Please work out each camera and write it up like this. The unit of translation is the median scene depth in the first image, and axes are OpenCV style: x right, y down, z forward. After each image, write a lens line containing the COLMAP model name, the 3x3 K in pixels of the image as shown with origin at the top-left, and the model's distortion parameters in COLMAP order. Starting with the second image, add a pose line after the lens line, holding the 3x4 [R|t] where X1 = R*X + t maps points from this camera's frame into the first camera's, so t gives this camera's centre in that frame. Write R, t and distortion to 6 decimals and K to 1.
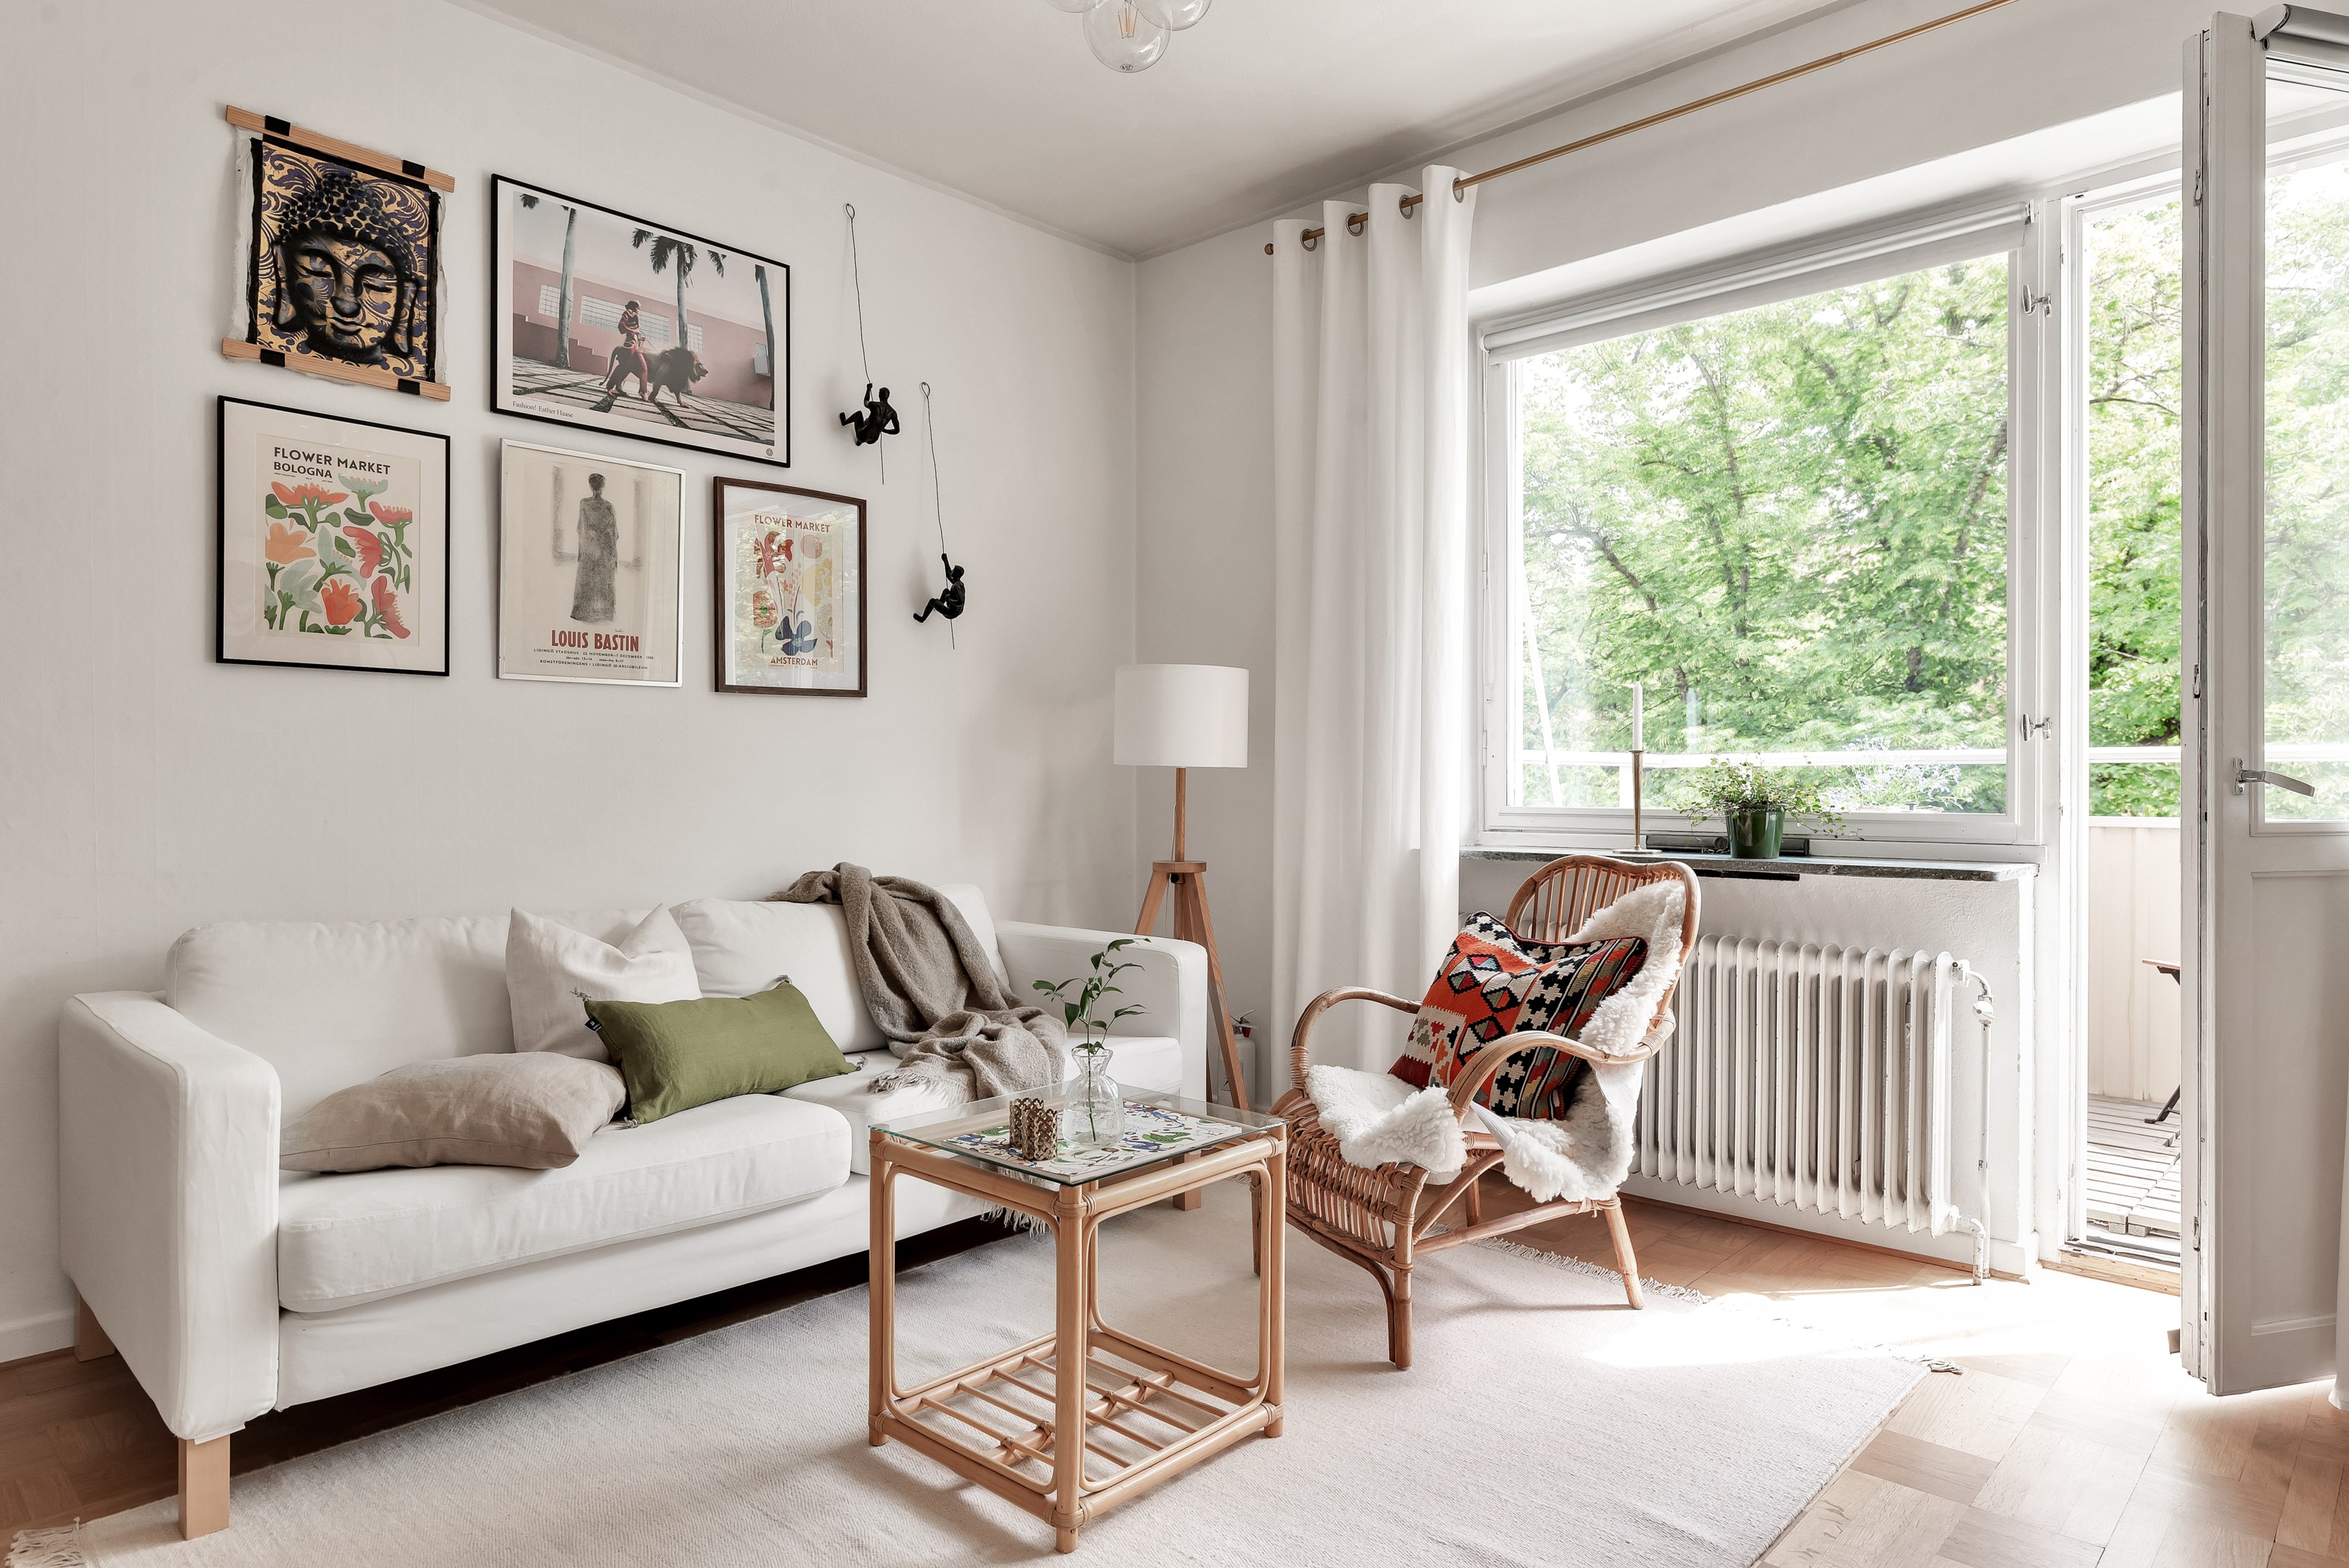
lens RADIAL K [[1367.1, 0, 1175.4], [0, 1367.1, 814.0], [0, 0, 1]] dist [-0.001289, -0.001082]
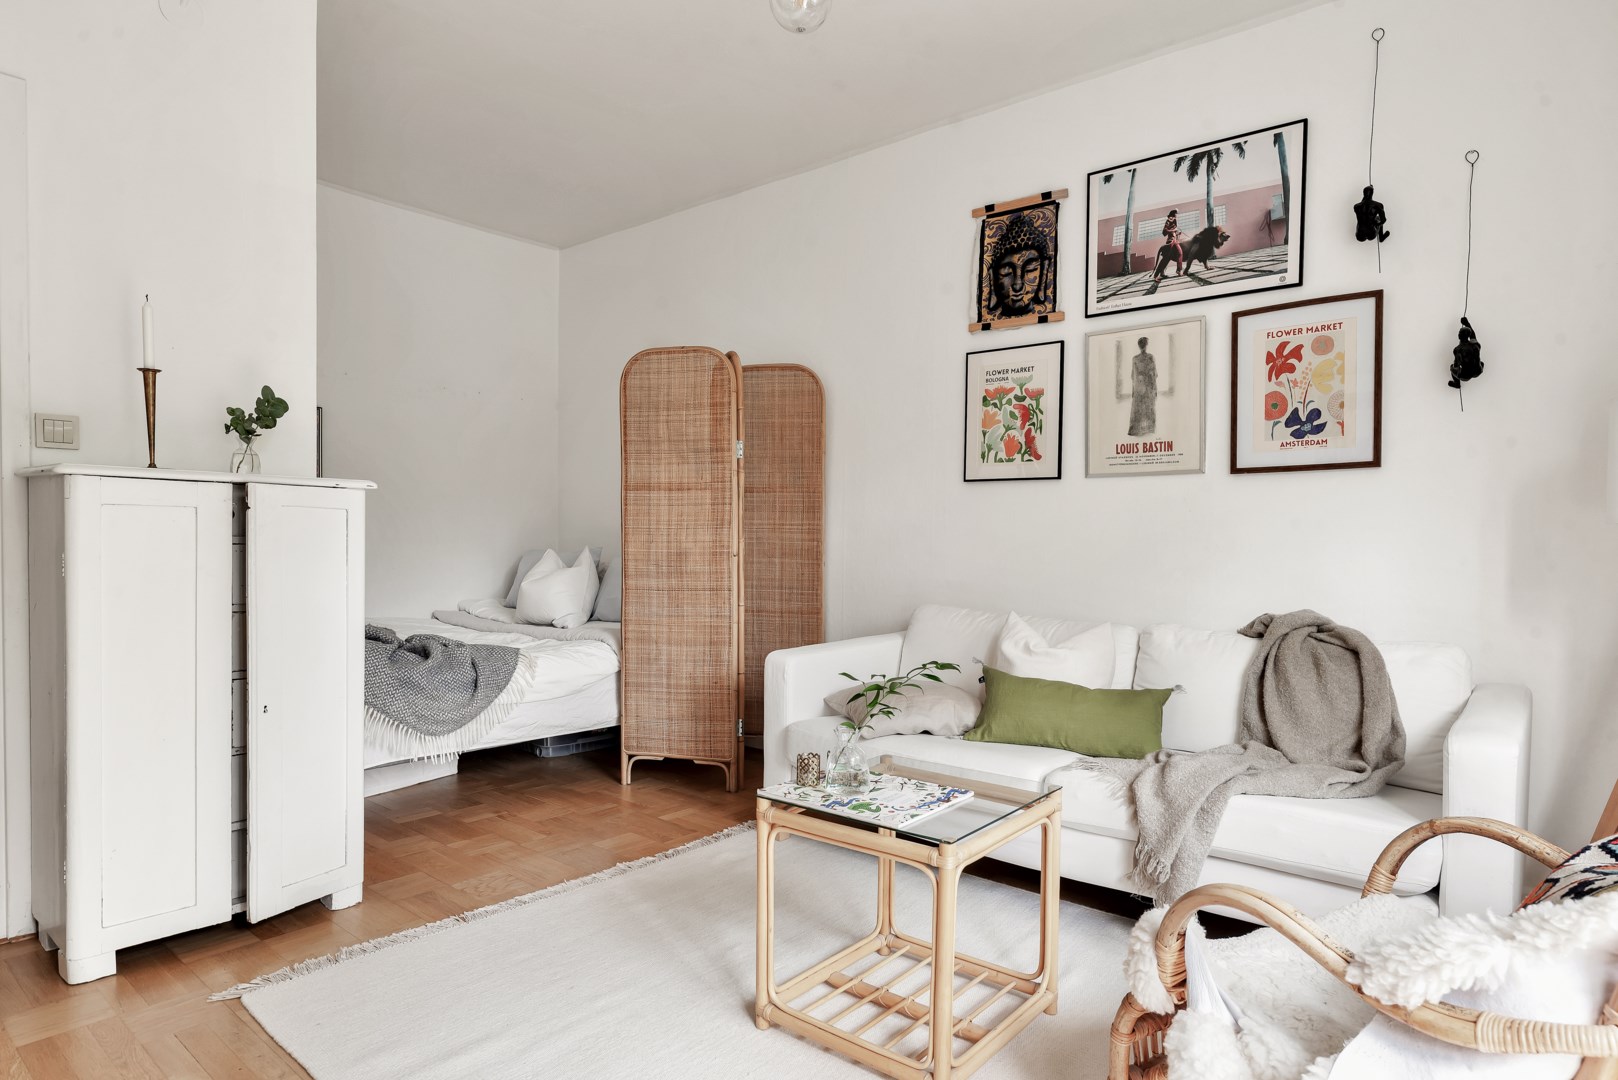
lens RADIAL K [[908.3, 0, 809.7], [0, 908.3, 570.3], [0, 0, 1]] dist [0.000003, 0.000155]
pose [[0.065156, 0.042408, -0.996974, 0.573209], [-0.026706, 0.998813, 0.040741, -0.022133], [0.997518, 0.023971, 0.066212, 0.573949]]
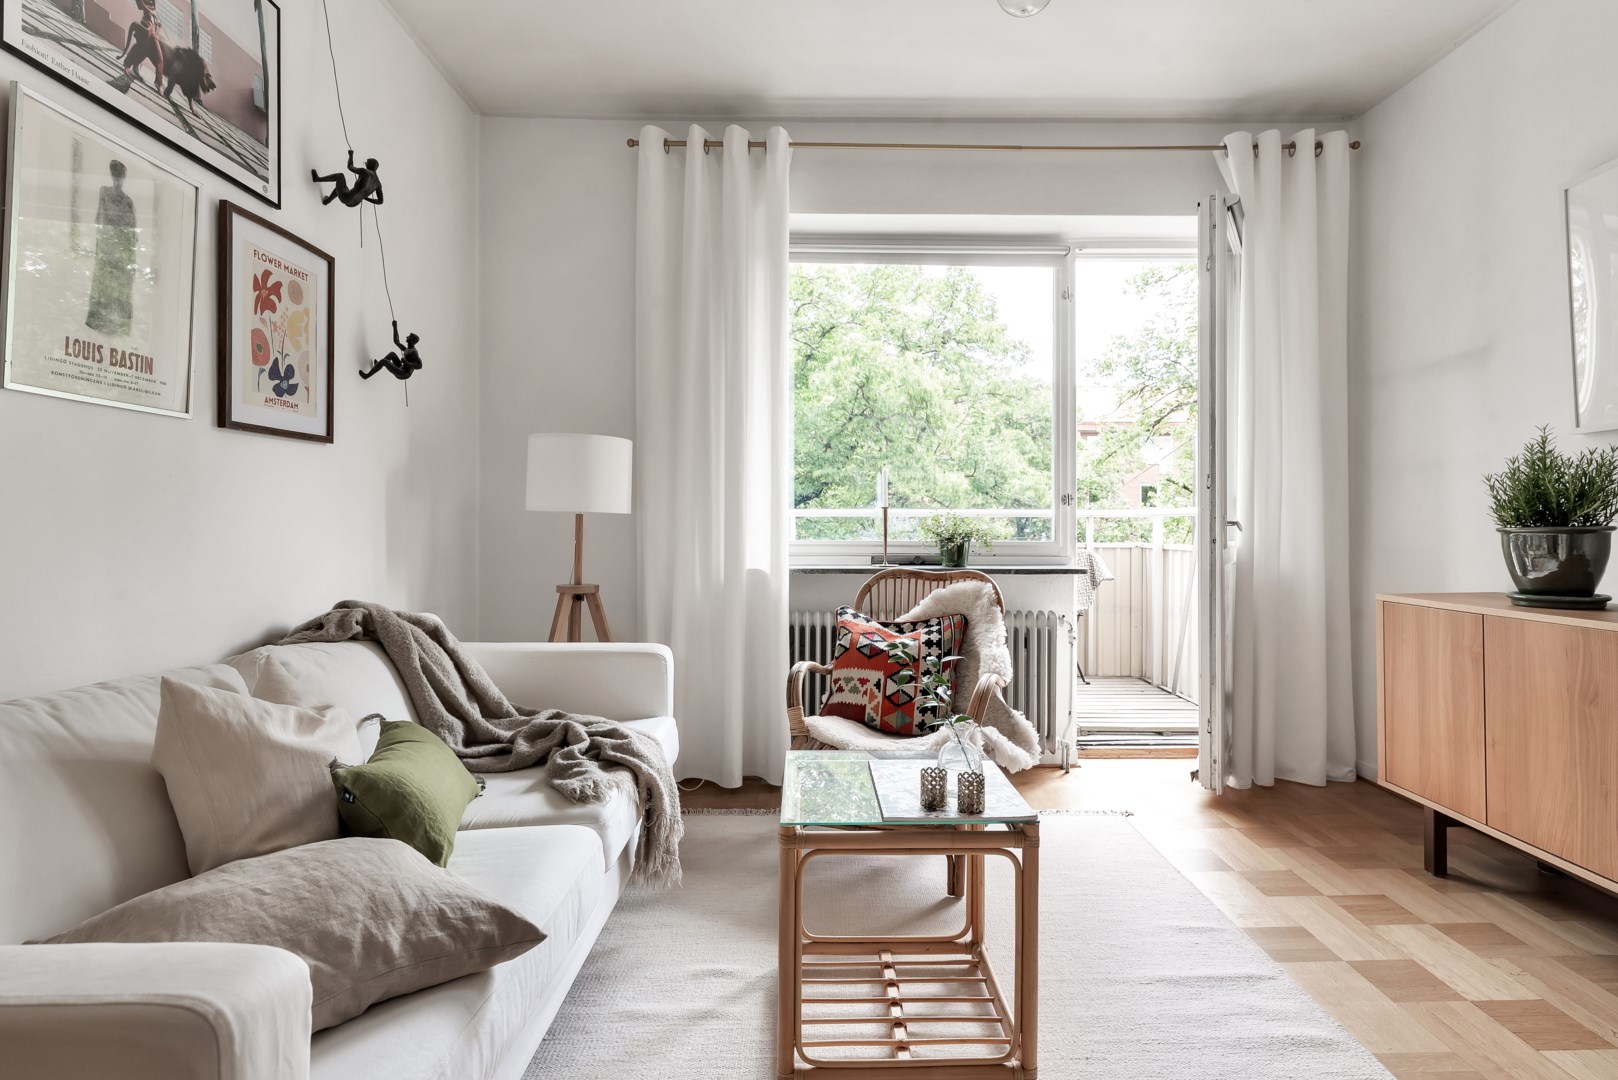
lens RADIAL K [[820.4, 0, 809.0], [0, 820.4, 540.0], [0, 0, 1]] dist [-0.005421, 0.000616]
pose [[0.720780, -0.010109, 0.693090, -0.471479], [0.014734, 0.999891, -0.000739, -0.005768], [-0.693007, 0.010745, 0.720851, 0.338018]]
